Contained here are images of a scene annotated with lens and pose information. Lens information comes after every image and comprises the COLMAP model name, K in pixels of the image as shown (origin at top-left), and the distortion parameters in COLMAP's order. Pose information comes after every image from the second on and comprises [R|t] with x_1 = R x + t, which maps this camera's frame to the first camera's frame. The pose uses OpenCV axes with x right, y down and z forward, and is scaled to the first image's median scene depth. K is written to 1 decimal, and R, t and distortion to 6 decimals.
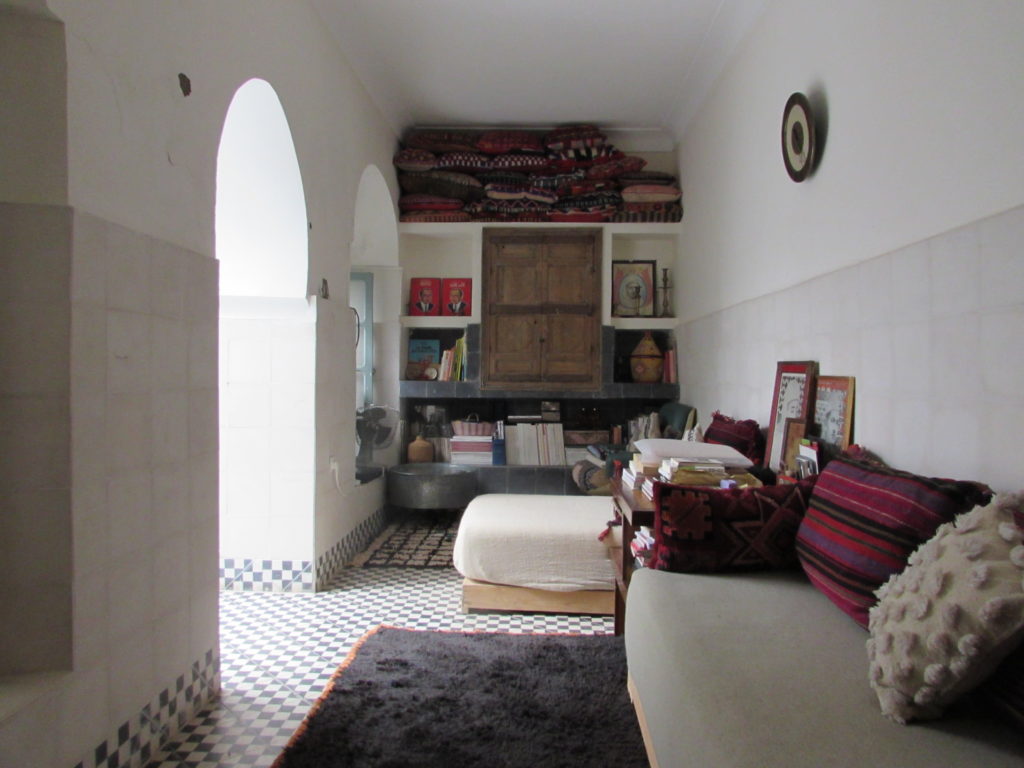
lens RADIAL K [[719.1, 0, 508.2], [0, 719.1, 382.6], [0, 0, 1]] dist [-0.038921, 0.017652]
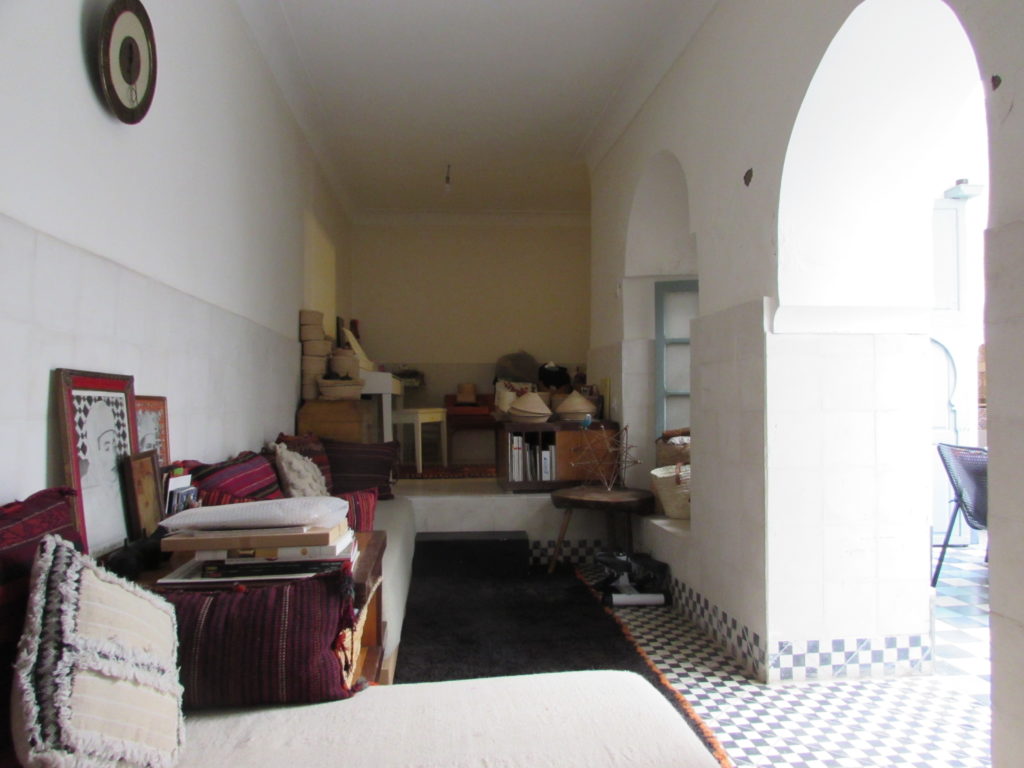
lens RADIAL K [[719.1, 0, 512.1], [0, 719.1, 386.3], [0, 0, 1]] dist [-0.038921, 0.017652]
pose [[-0.989641, -0.009649, -0.143243, 0.058886], [-0.008621, 0.999932, -0.007795, -0.007607], [0.143308, -0.006480, -0.989657, 0.816637]]
